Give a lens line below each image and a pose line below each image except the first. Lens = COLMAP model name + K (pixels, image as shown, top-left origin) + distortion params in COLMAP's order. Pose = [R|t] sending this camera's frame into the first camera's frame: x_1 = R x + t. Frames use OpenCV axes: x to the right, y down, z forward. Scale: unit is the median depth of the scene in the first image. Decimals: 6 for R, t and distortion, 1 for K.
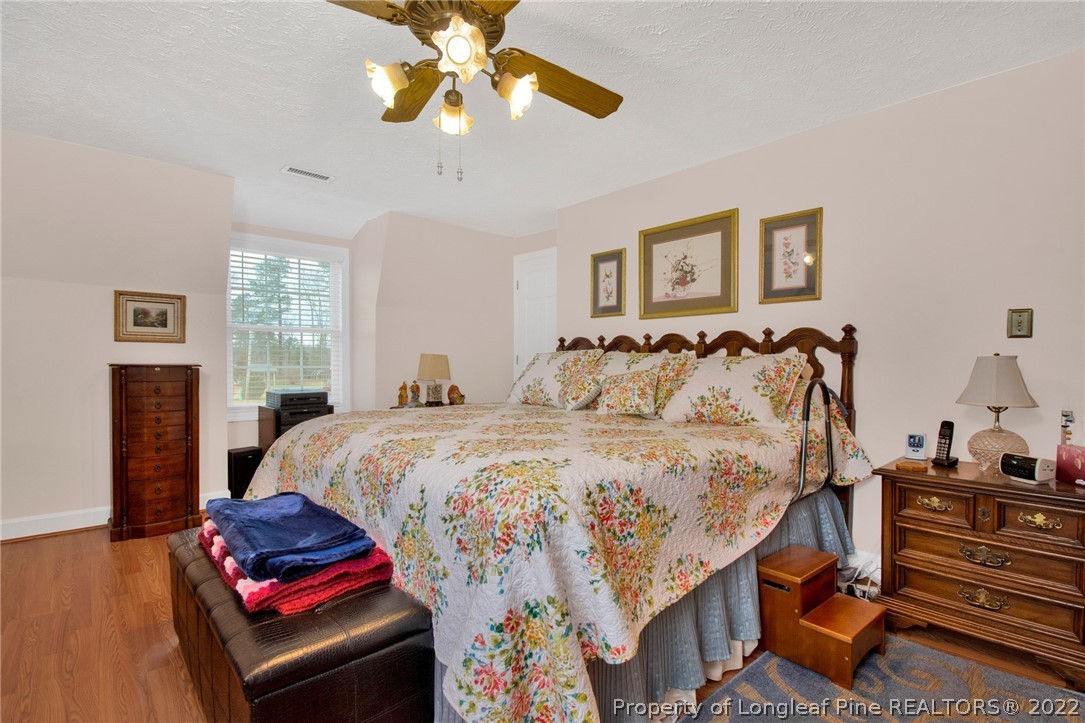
lens RADIAL K [[495.8, 0, 551.1], [0, 495.8, 361.5], [0, 0, 1]] dist [0.033444, -0.029131]
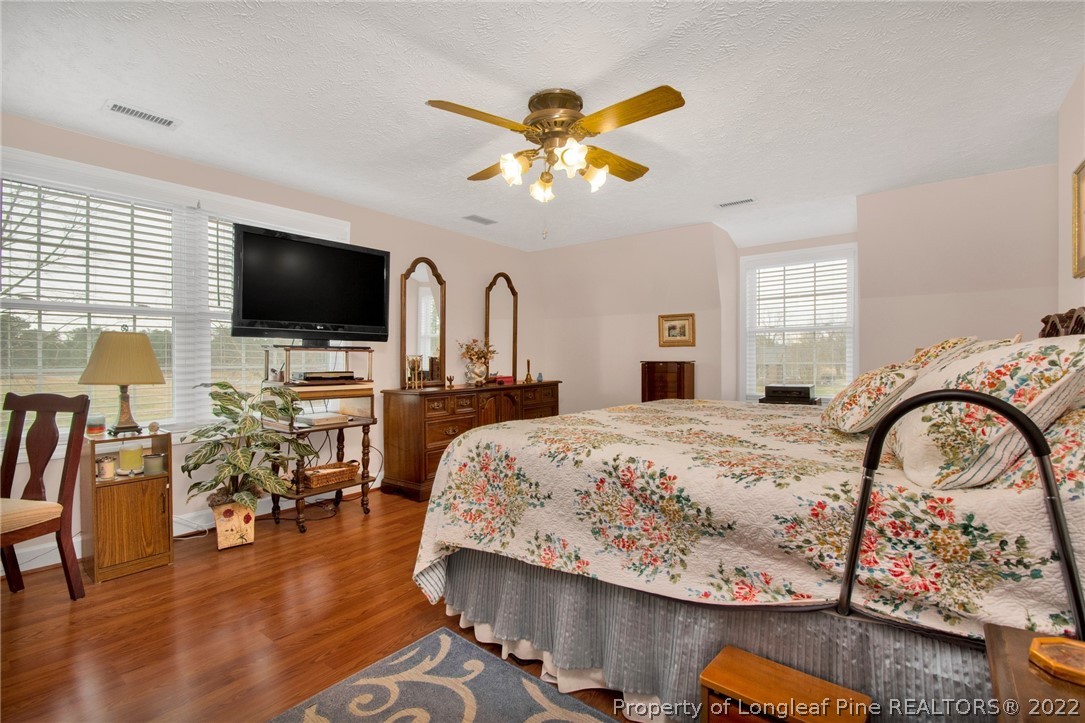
lens RADIAL K [[495.8, 0, 551.1], [0, 495.8, 361.5], [0, 0, 1]] dist [0.033444, -0.029131]
pose [[0.164567, -0.003133, -0.986361, 1.221434], [0.008378, 0.999963, -0.001778, 0.011186], [0.986330, -0.007972, 0.164588, 0.750326]]
